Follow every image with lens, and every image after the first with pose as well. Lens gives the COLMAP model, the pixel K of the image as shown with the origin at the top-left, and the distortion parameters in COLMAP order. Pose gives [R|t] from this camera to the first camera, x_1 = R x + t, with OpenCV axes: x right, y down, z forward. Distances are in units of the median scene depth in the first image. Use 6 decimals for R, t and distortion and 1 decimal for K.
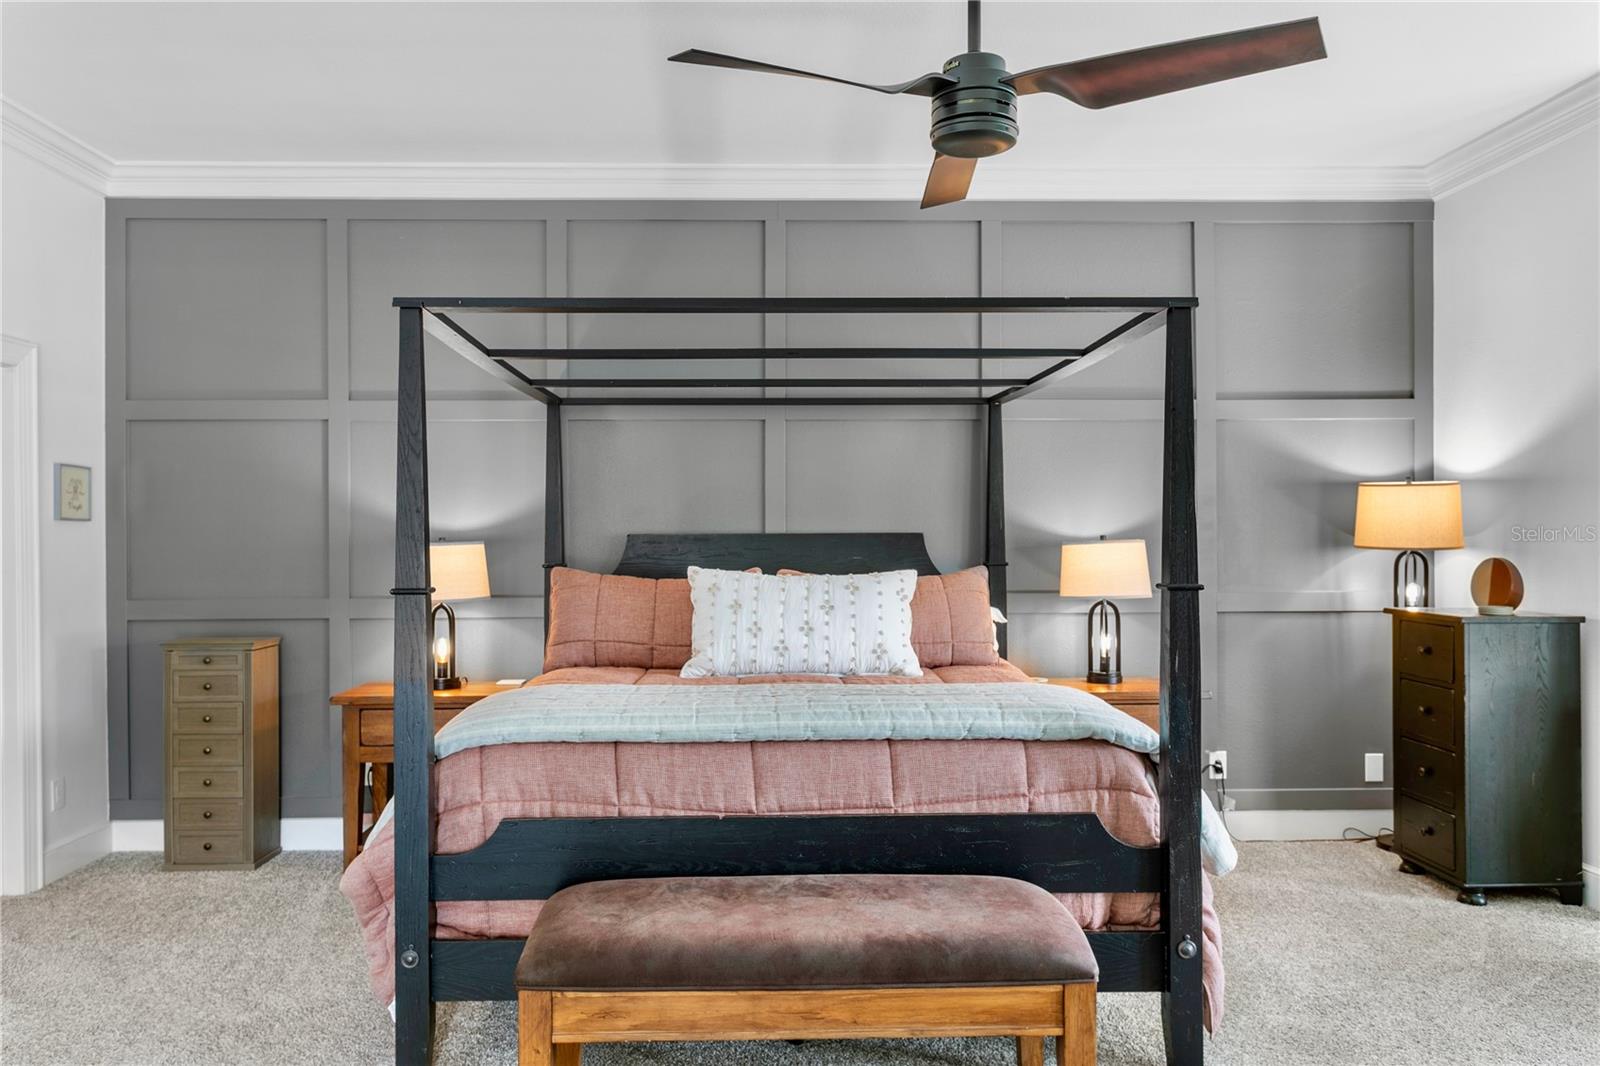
lens RADIAL K [[1142.7, 0, 797.4], [0, 1142.7, 533.7], [0, 0, 1]] dist [-0.000030, 0.006477]
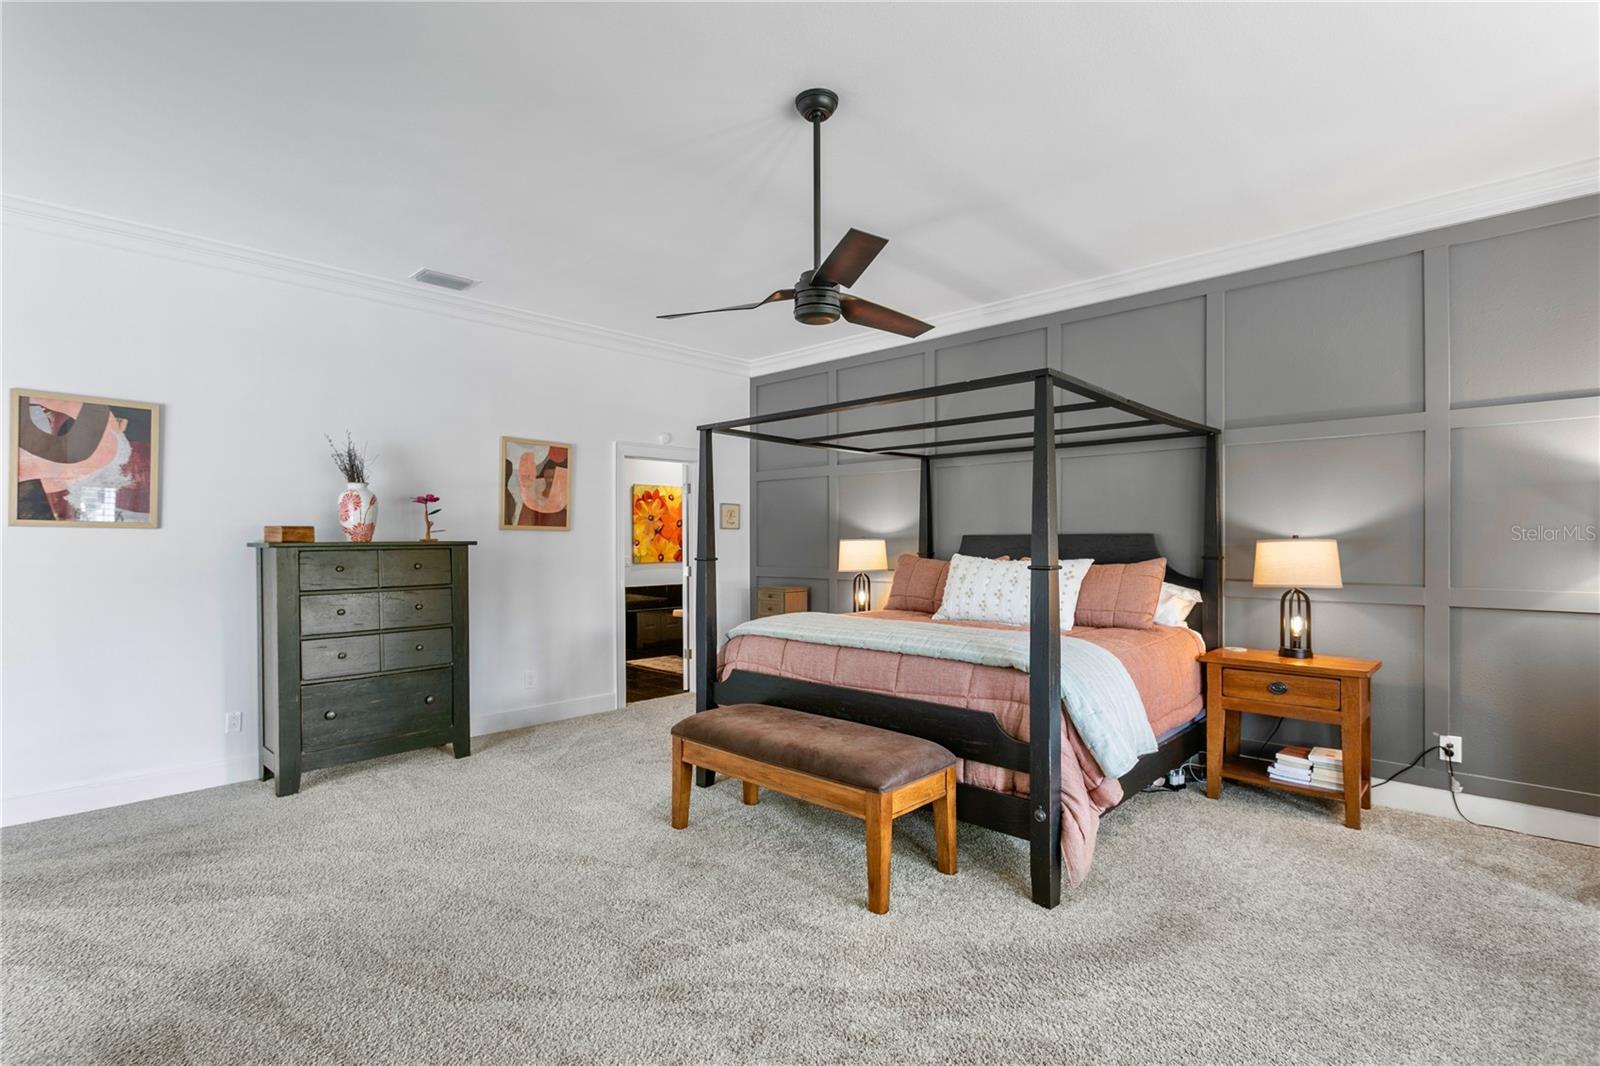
lens RADIAL K [[772.0, 0, 793.9], [0, 772.0, 534.8], [0, 0, 1]] dist [-0.001636, 0.000937]
pose [[0.700283, -0.001294, -0.713864, 0.568855], [-0.002714, 0.999986, -0.004475, 0.006992], [0.713860, 0.005071, 0.700270, 0.058138]]
